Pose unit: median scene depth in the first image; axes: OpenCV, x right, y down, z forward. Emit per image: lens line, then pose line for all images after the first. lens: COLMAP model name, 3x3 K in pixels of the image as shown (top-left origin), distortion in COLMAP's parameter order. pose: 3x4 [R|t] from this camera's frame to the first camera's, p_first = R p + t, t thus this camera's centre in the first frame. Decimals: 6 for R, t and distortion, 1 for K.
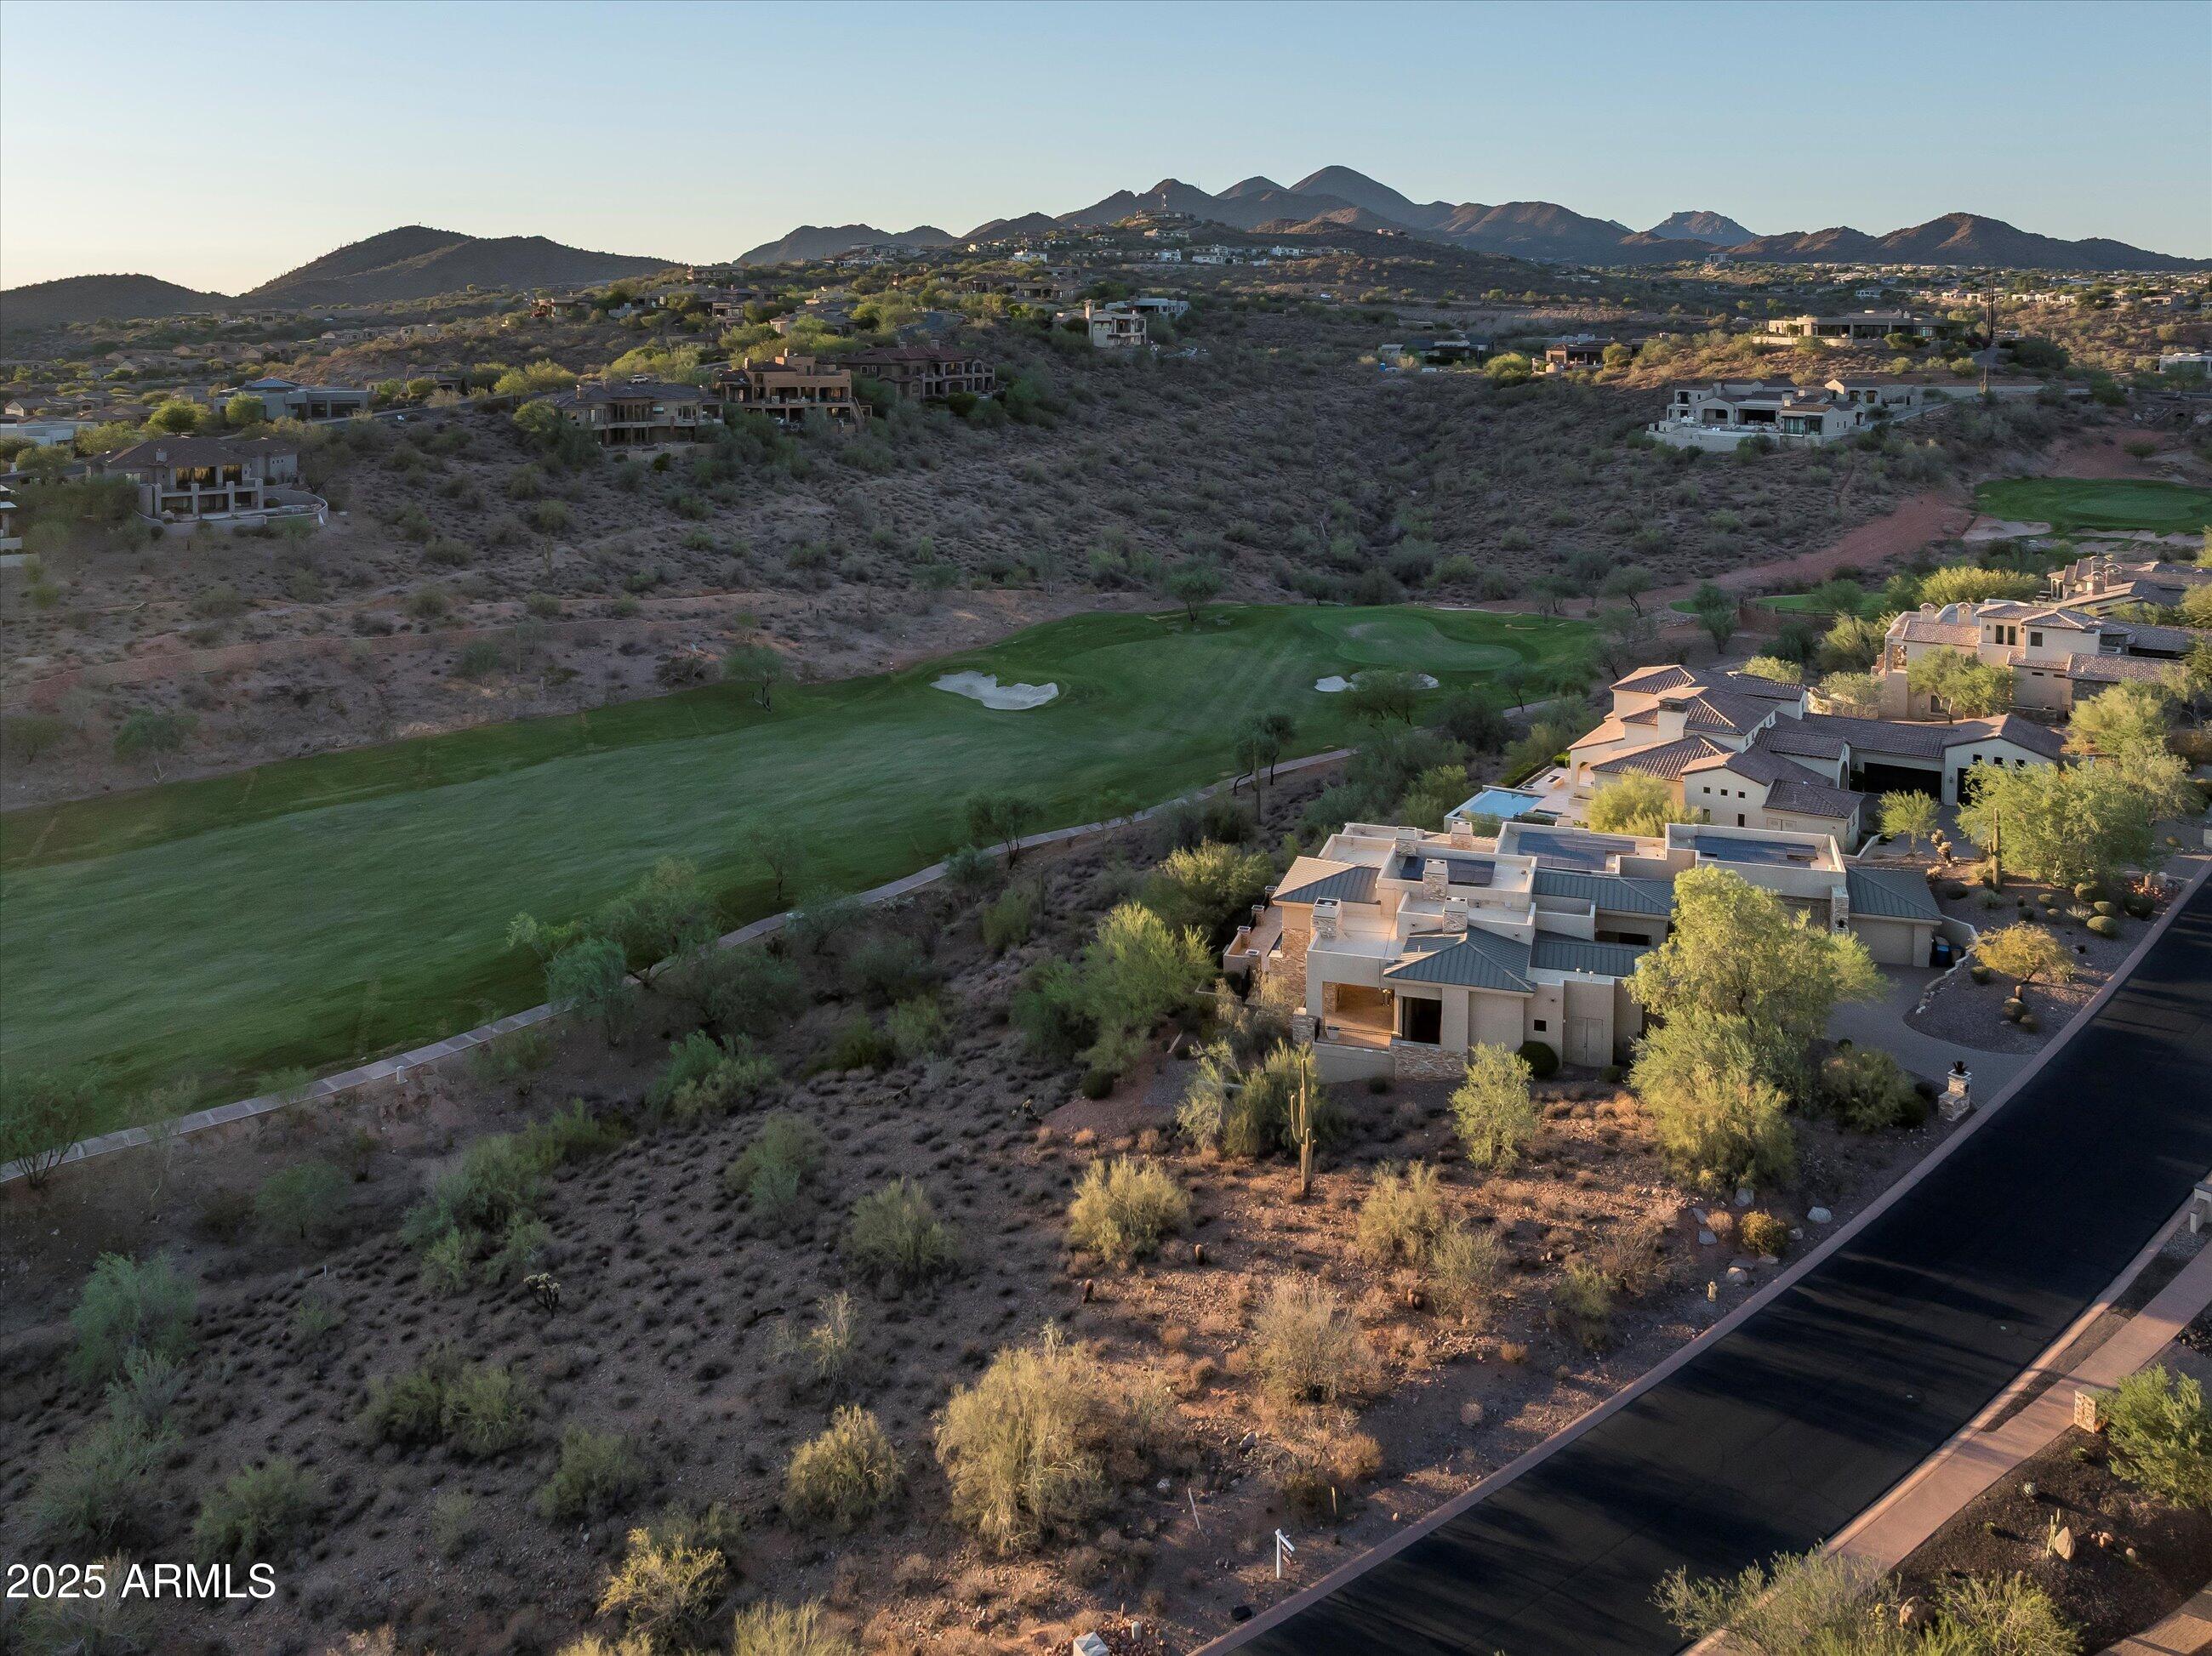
lens RADIAL K [[1621.1, 0, 1107.7], [0, 1621.1, 927.6], [0, 0, 1]] dist [-0.029968, 0.010970]
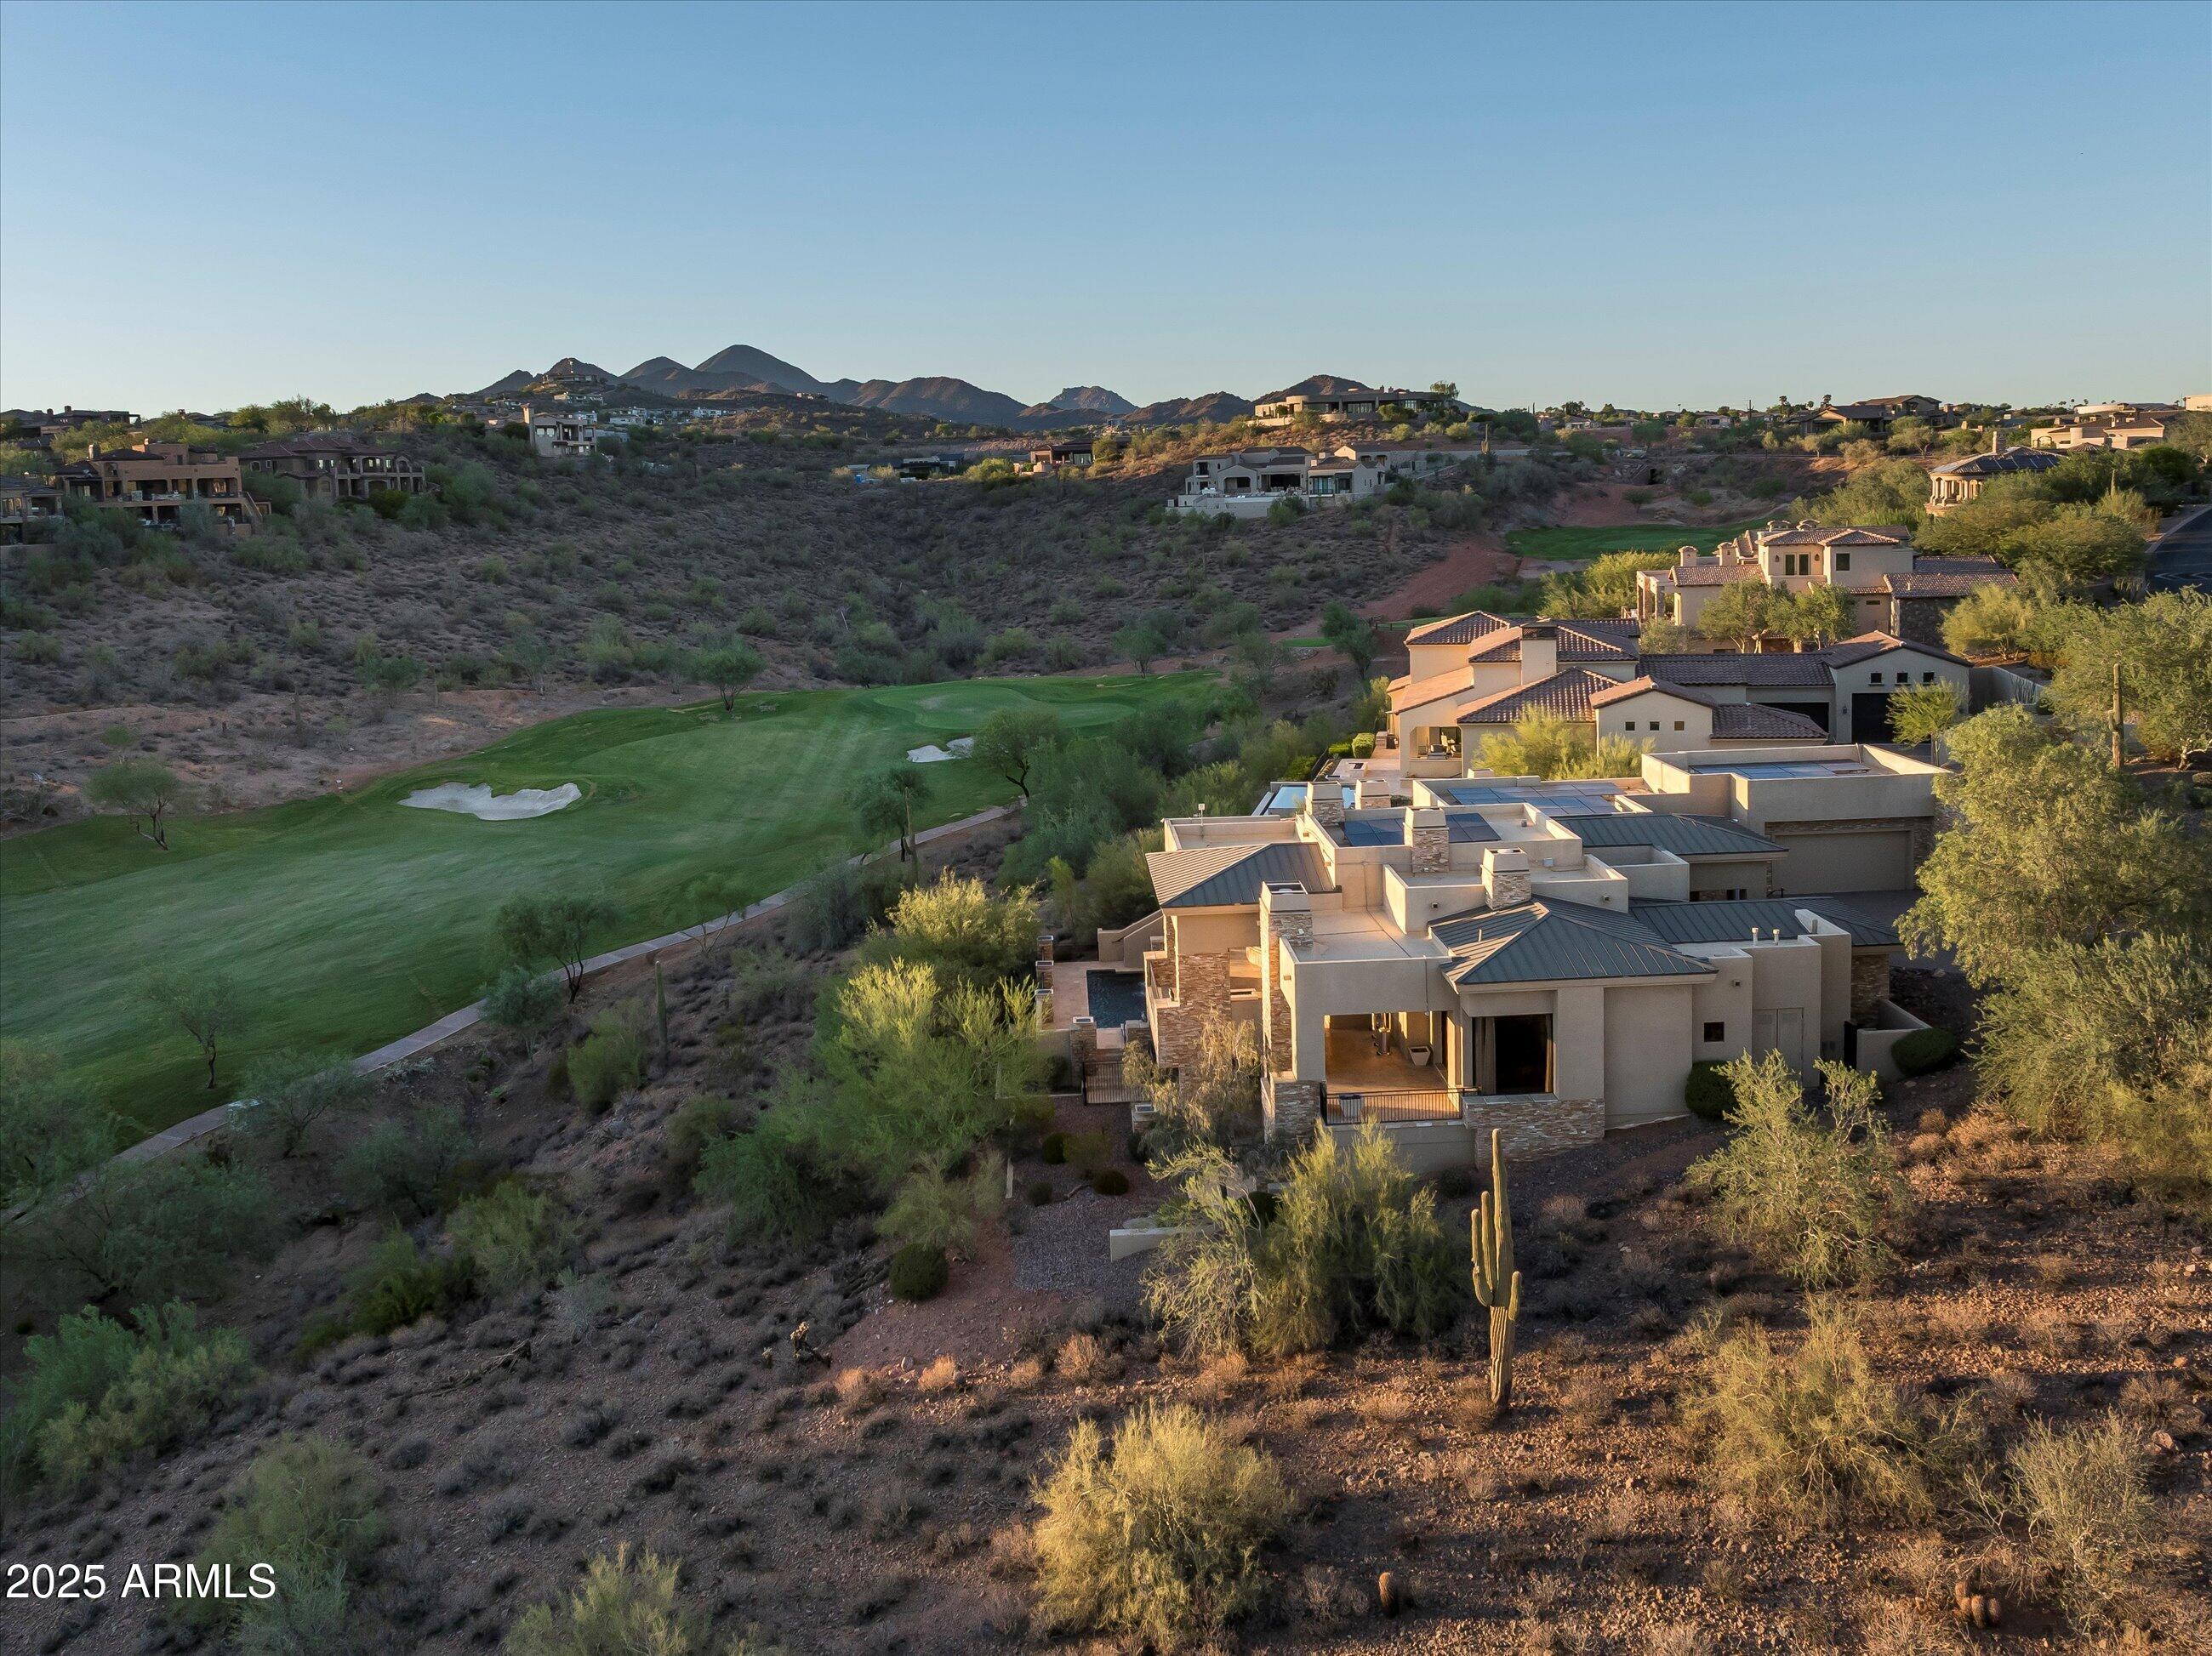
lens RADIAL K [[1621.1, 0, 1107.7], [0, 1621.1, 927.6], [0, 0, 1]] dist [-0.029968, 0.010970]
pose [[0.940985, -0.105293, 0.321653, -0.040510], [0.138306, 0.987030, -0.081507, 0.013349], [-0.308900, 0.121183, 0.943343, 0.168947]]
